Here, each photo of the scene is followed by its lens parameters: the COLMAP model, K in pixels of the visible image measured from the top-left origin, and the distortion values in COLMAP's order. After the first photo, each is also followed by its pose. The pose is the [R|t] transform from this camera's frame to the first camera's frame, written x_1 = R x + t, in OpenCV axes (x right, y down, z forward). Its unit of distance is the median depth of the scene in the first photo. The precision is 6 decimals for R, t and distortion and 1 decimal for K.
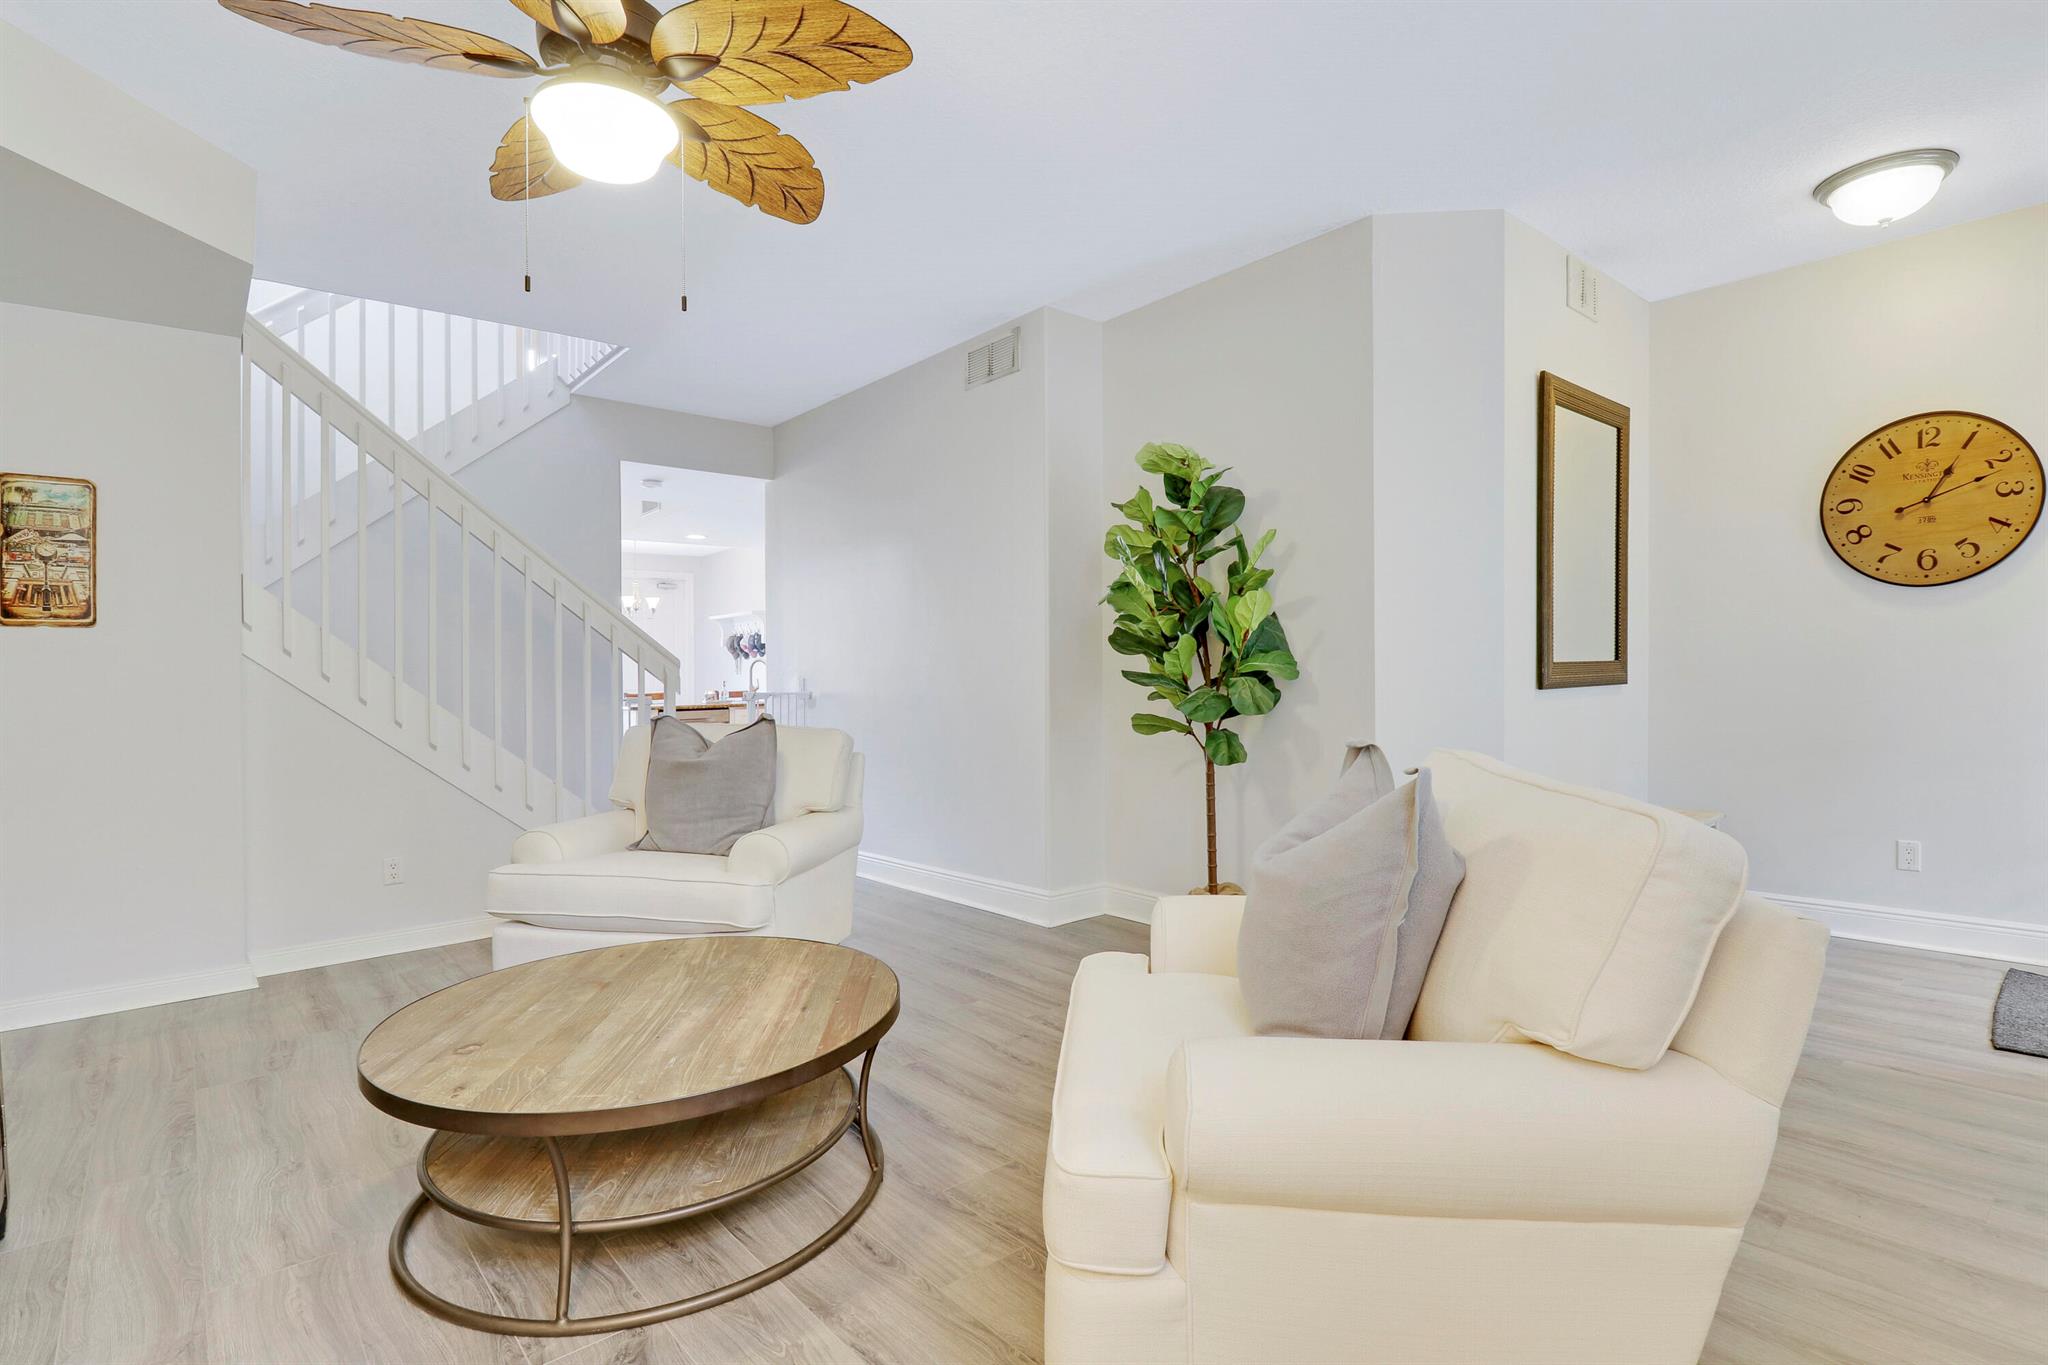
lens RADIAL K [[1000.8, 0, 1036.8], [0, 1000.8, 653.0], [0, 0, 1]] dist [0.014147, -0.020799]
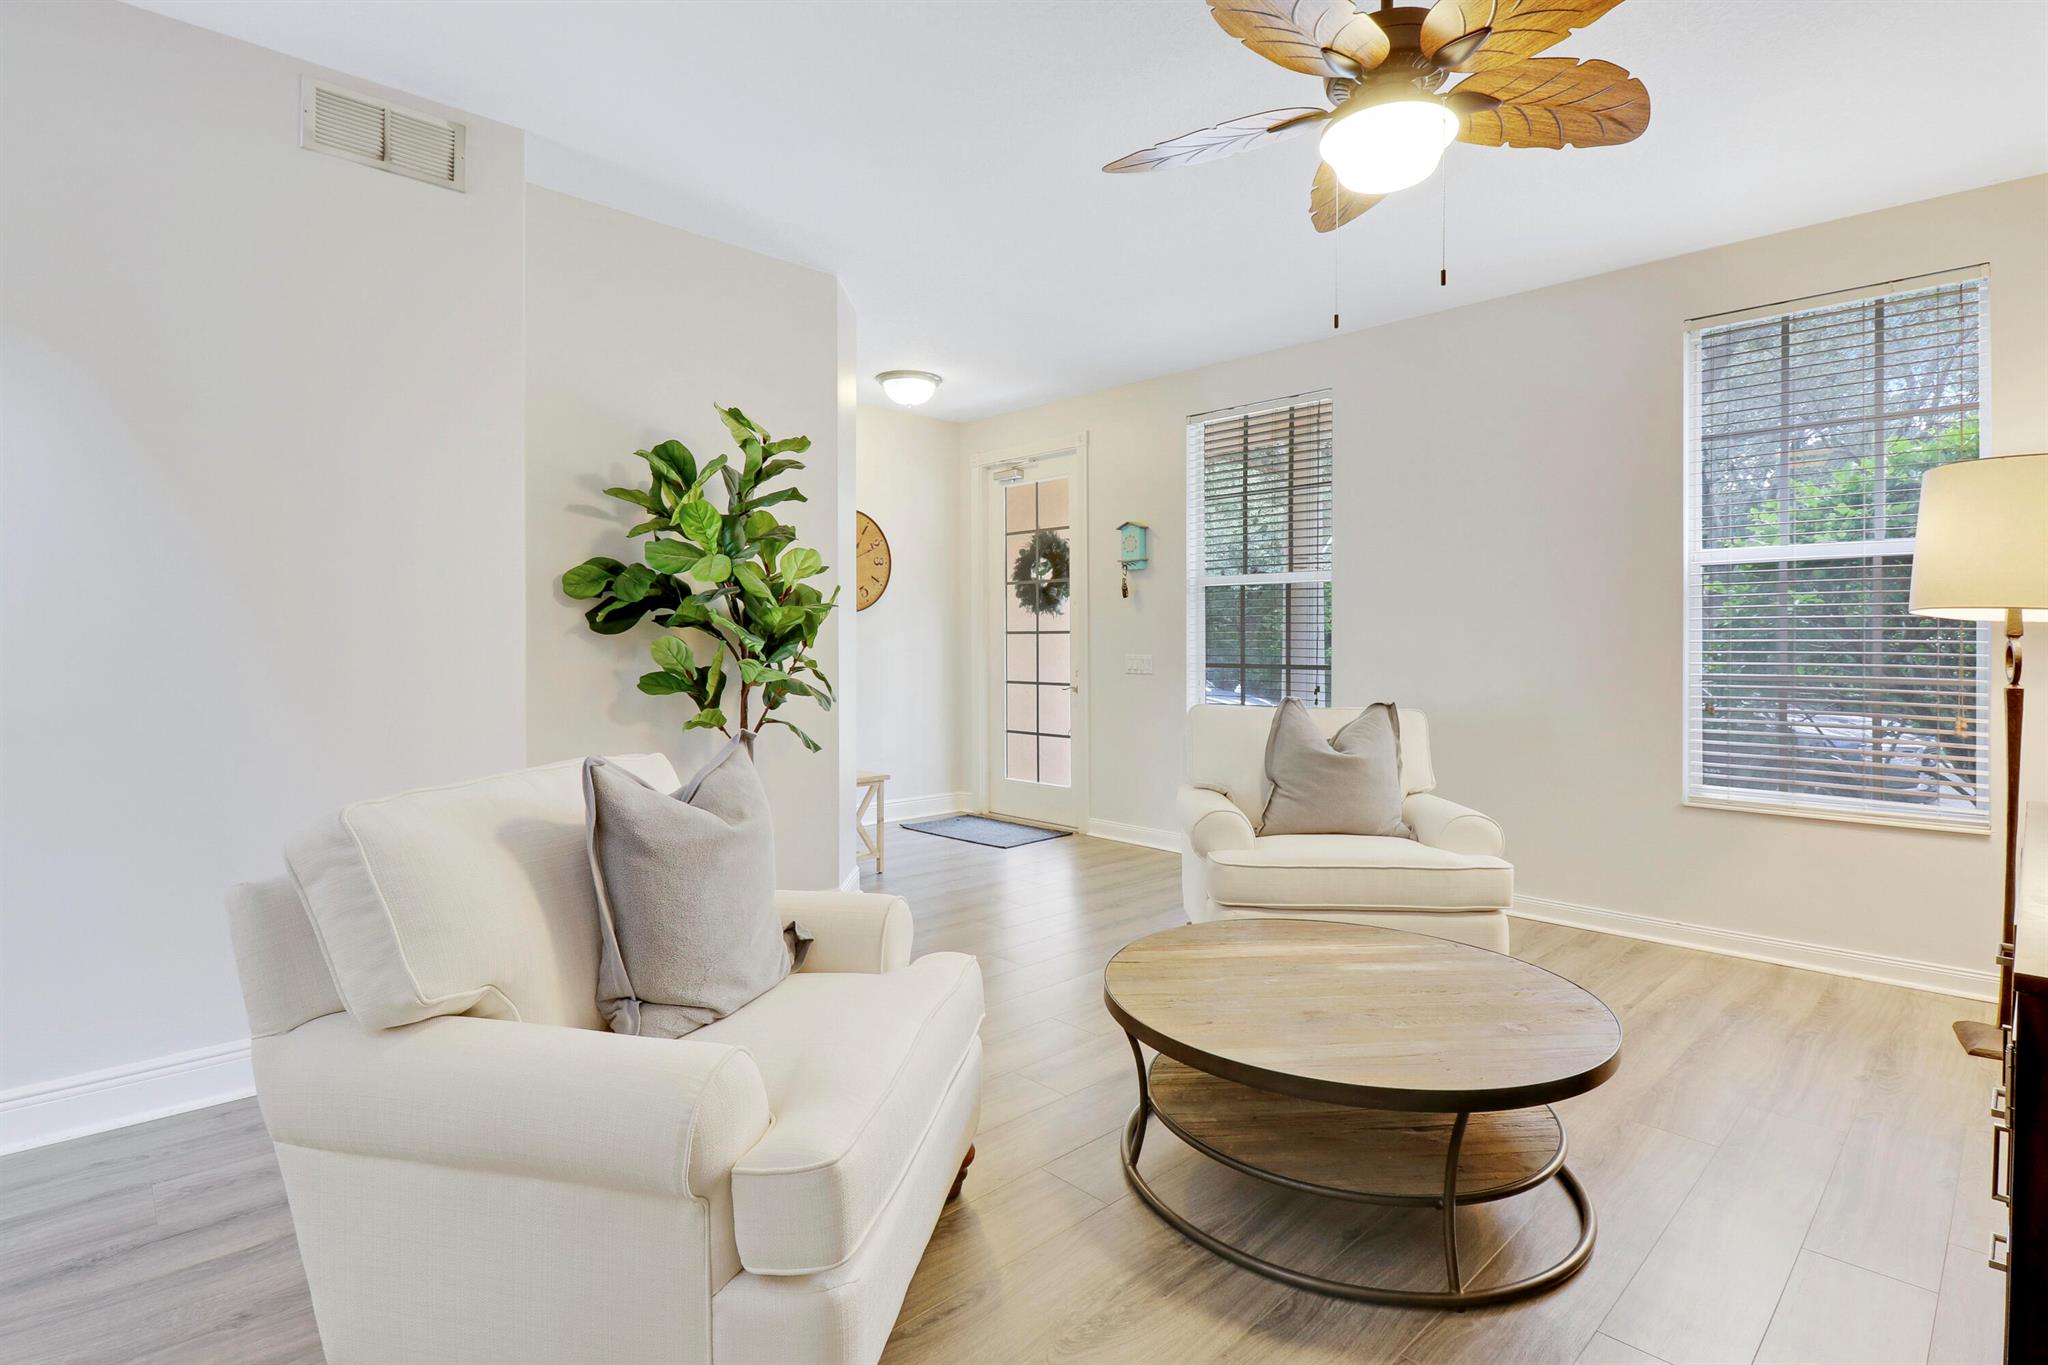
lens RADIAL K [[992.9, 0, 993.8], [0, 992.9, 664.6], [0, 0, 1]] dist [0.001212, -0.013054]
pose [[-0.030868, -0.006631, 0.999501, -0.924117], [-0.015185, 0.999866, 0.006165, 0.015069], [-0.999408, -0.014987, -0.030964, 0.934367]]
